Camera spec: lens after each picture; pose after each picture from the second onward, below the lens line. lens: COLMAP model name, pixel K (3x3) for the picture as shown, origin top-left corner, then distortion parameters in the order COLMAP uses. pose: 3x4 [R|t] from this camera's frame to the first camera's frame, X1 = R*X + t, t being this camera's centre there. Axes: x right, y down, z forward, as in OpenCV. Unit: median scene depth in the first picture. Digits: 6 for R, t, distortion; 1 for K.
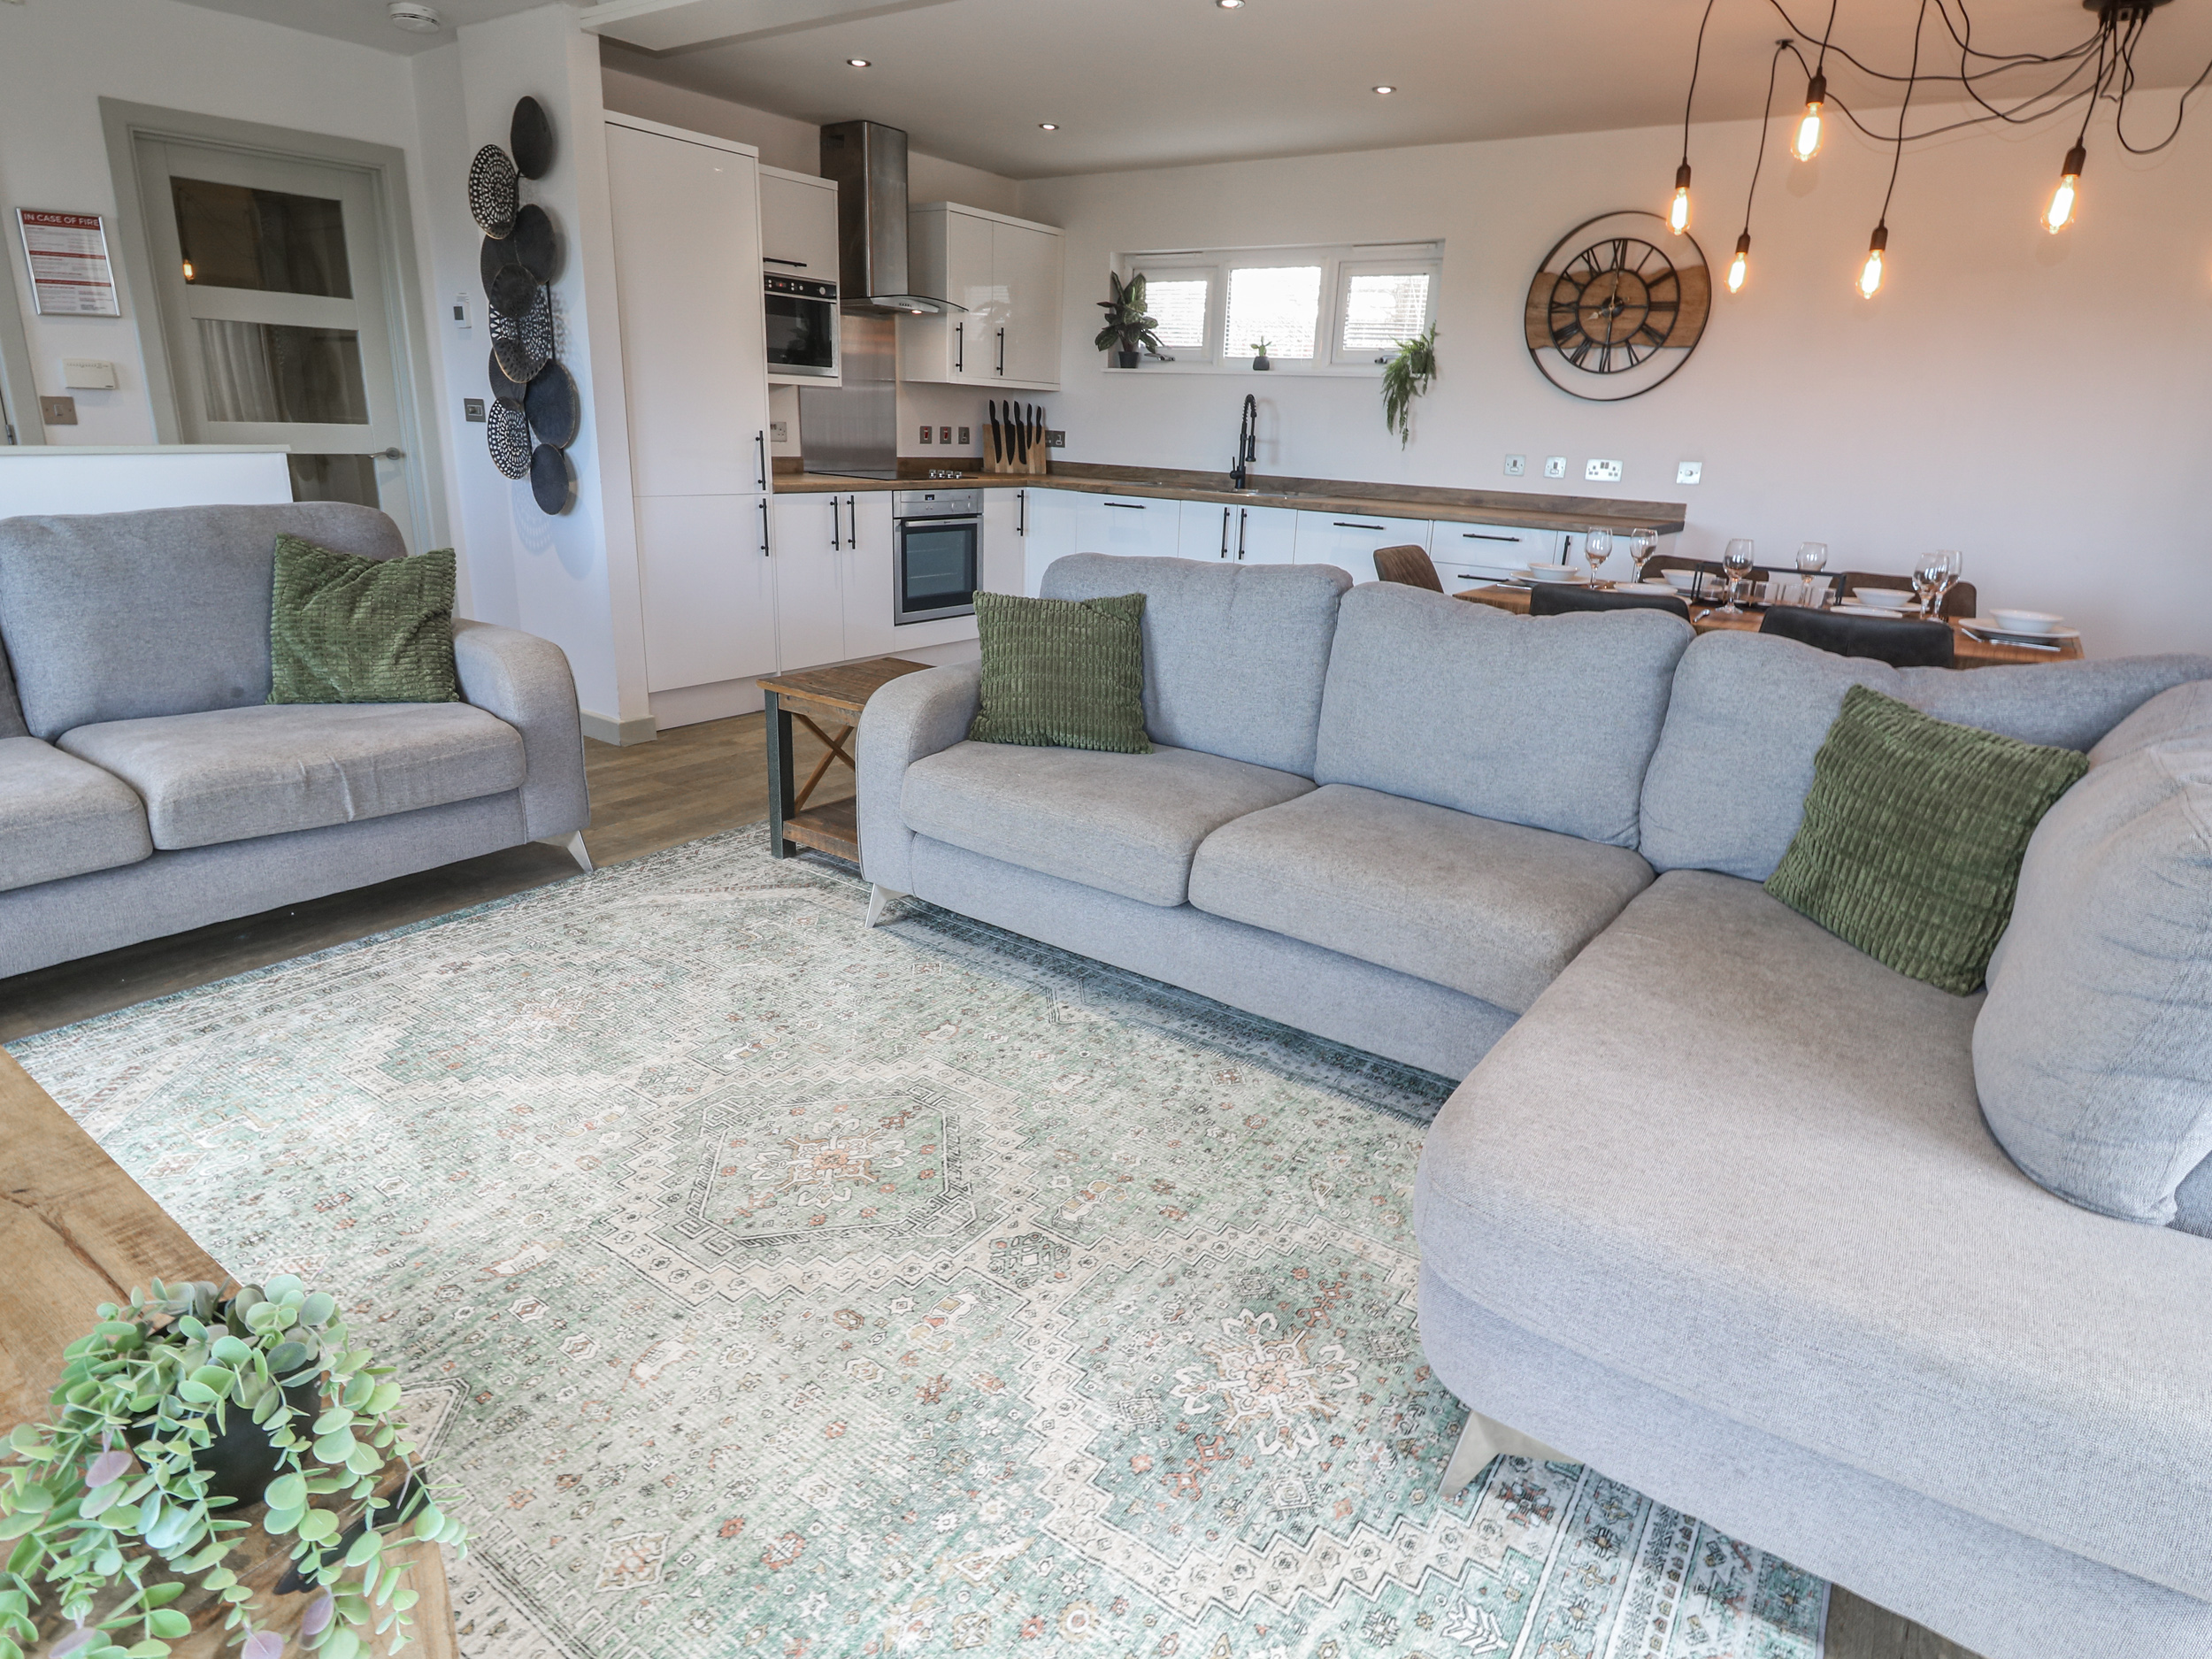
lens RADIAL K [[1210.9, 0, 1130.6], [0, 1210.9, 821.0], [0, 0, 1]] dist [0.001901, -0.014867]
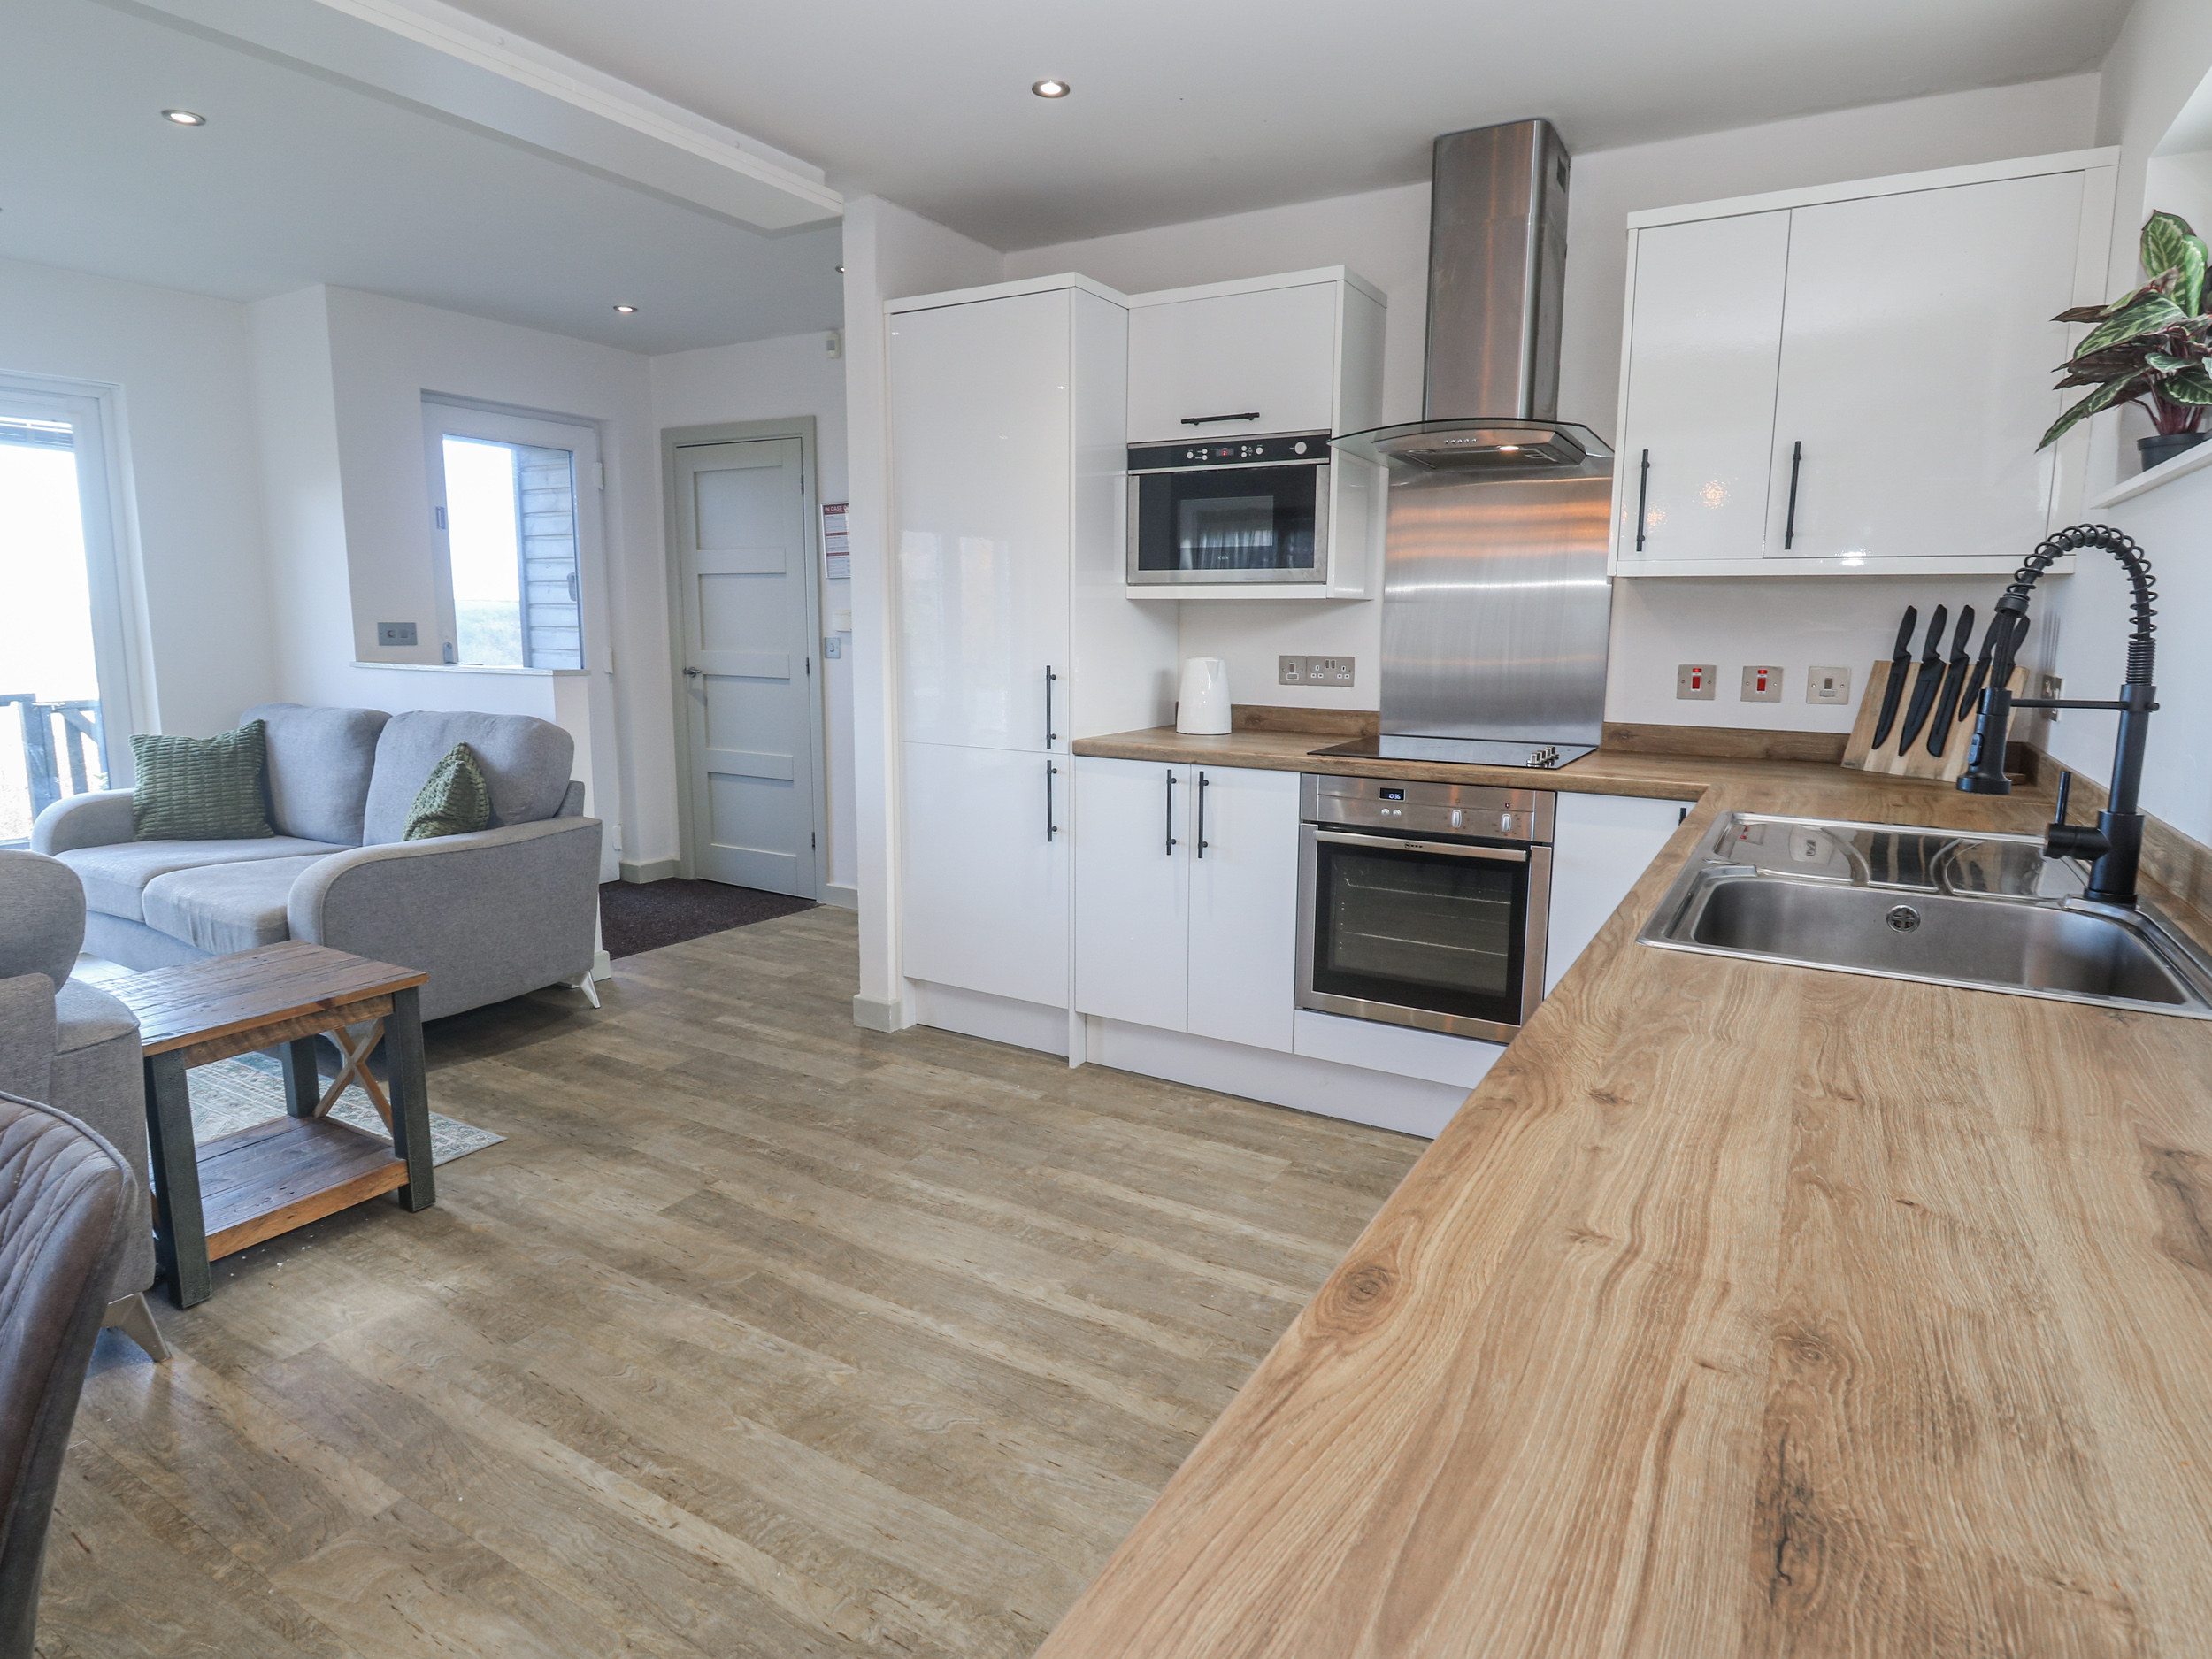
lens RADIAL K [[1210.9, 0, 1135.7], [0, 1210.9, 801.6], [0, 0, 1]] dist [0.001901, -0.014867]
pose [[0.092154, 0.105664, -0.990123, 0.354853], [-0.317767, 0.945482, 0.071324, -0.283327], [0.943680, 0.308056, 0.120707, 0.890832]]
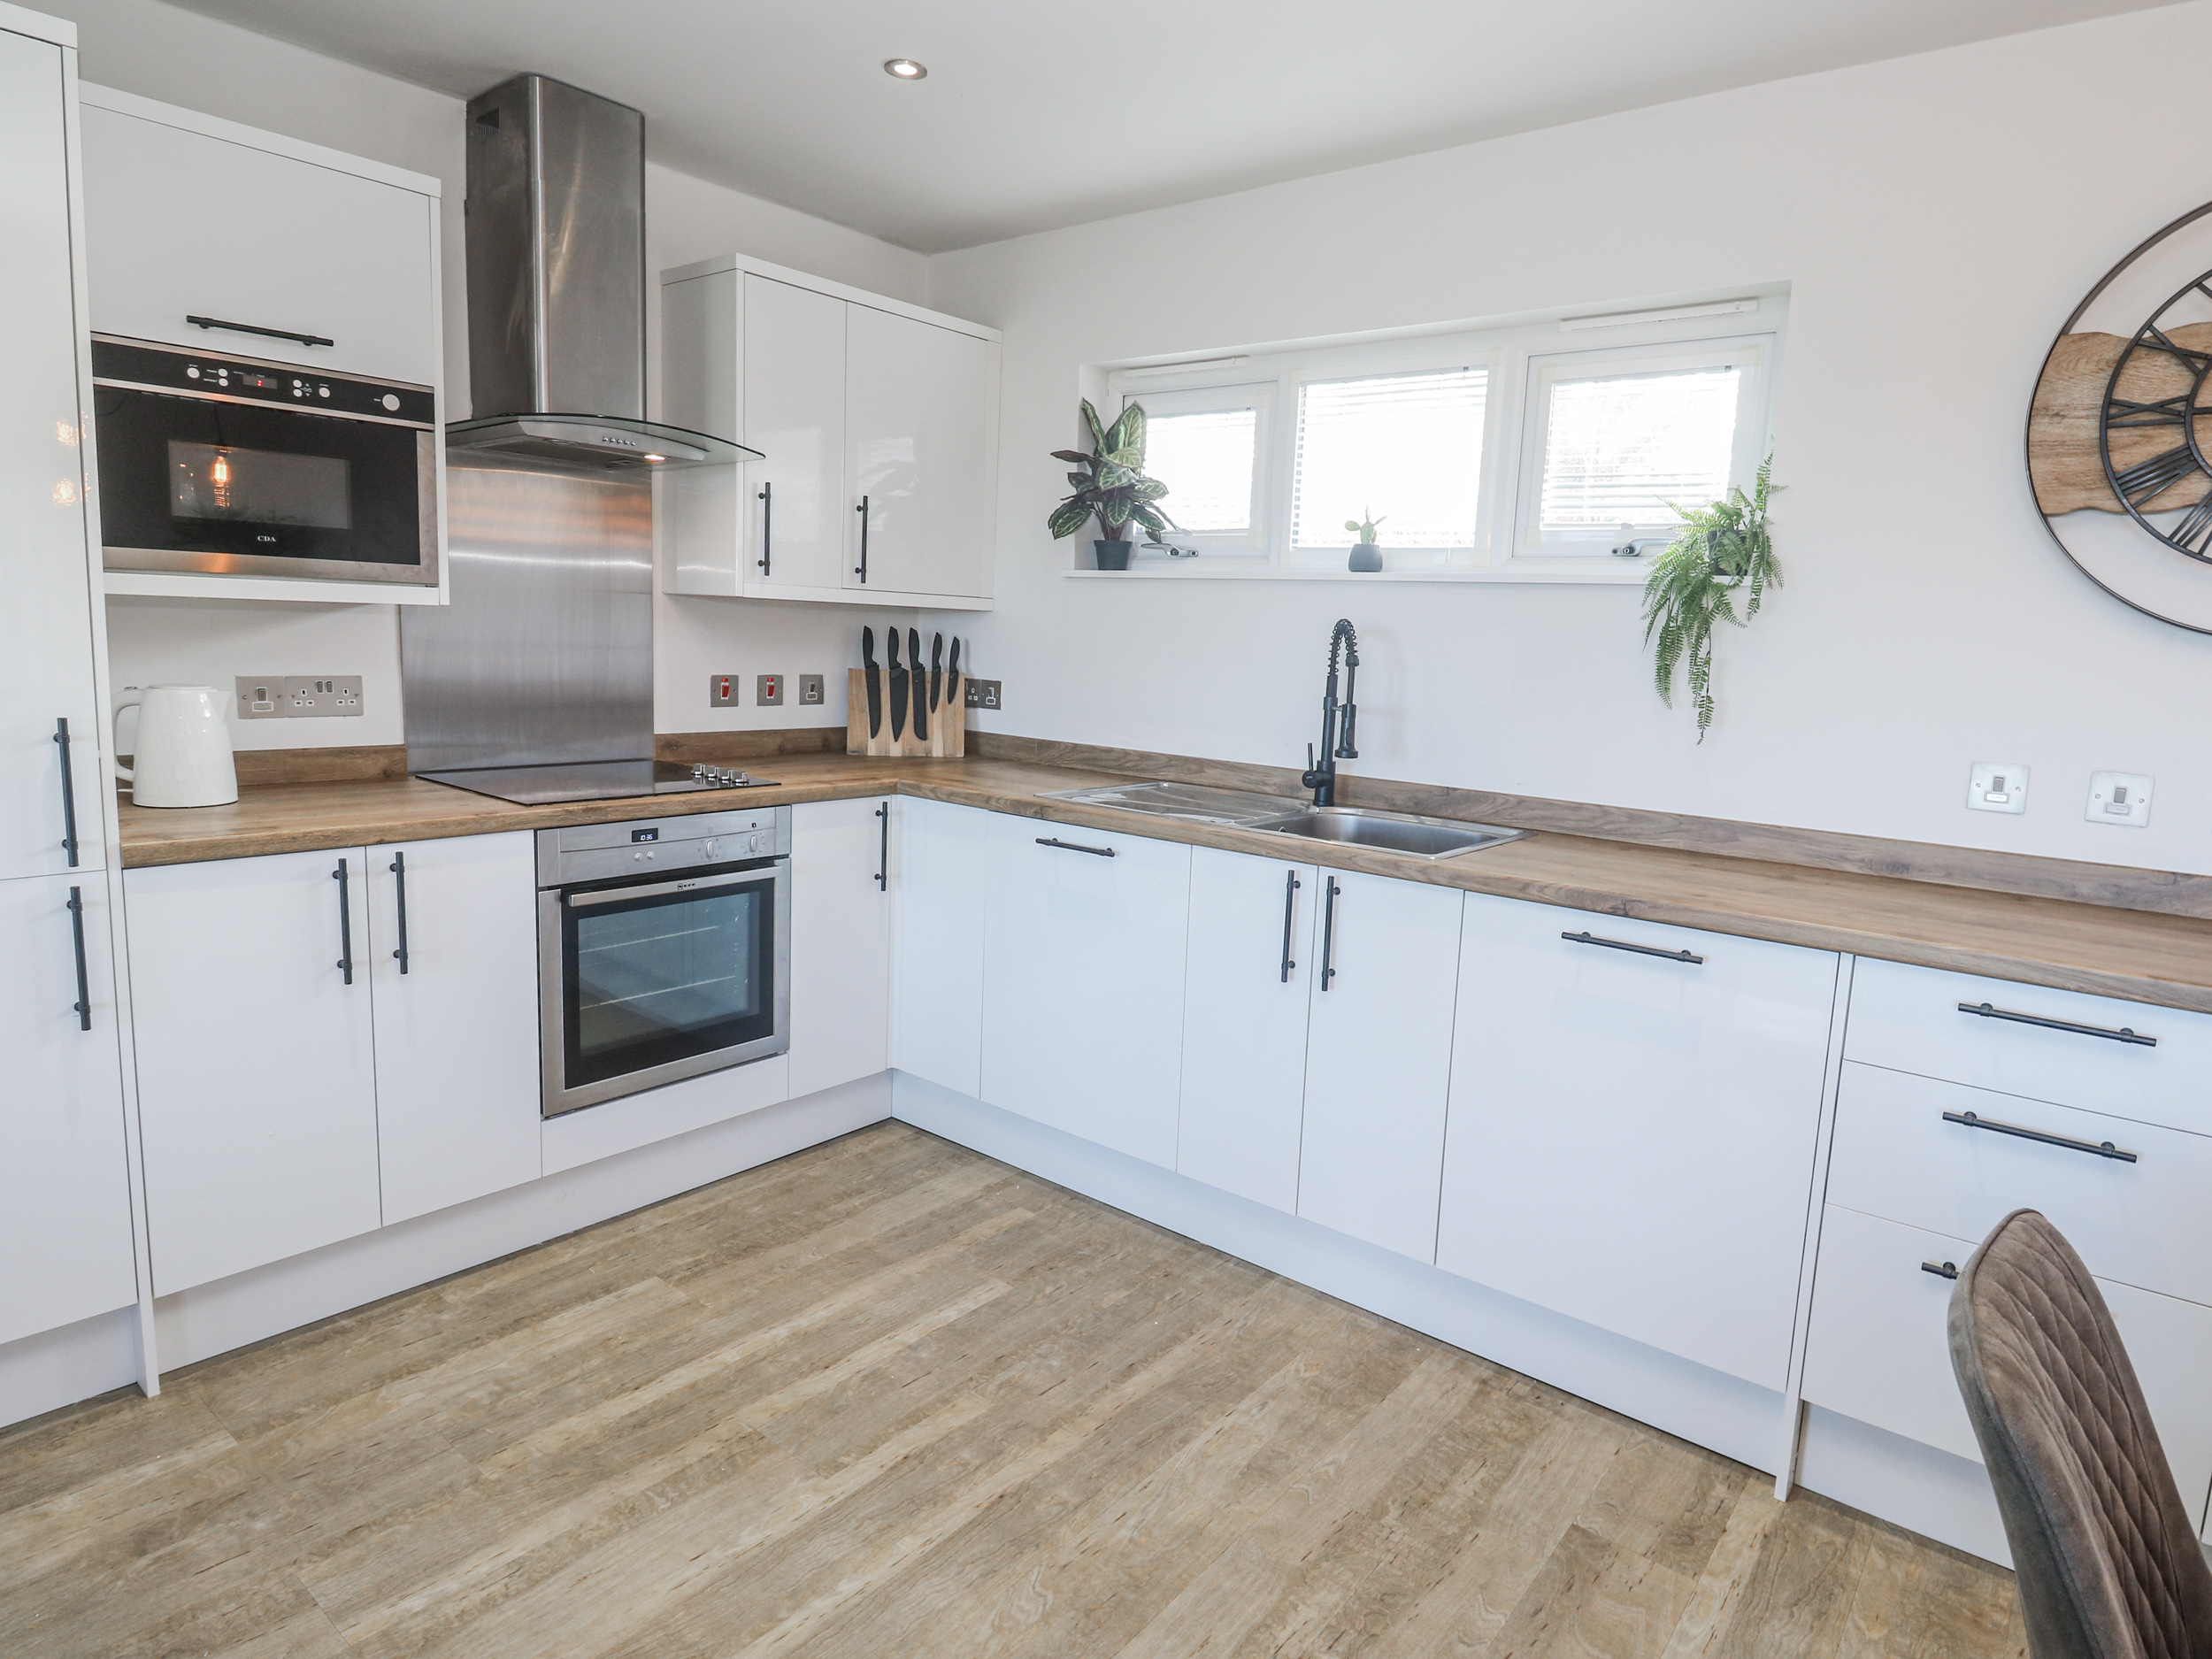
lens RADIAL K [[1274.6, 0, 1141.0], [0, 1274.6, 802.2], [0, 0, 1]] dist [0.003387, -0.014609]
pose [[0.998317, 0.008296, -0.057389, 0.052995], [-0.018771, 0.982660, -0.184466, -0.206364], [0.054863, 0.185233, 0.981162, 0.568864]]
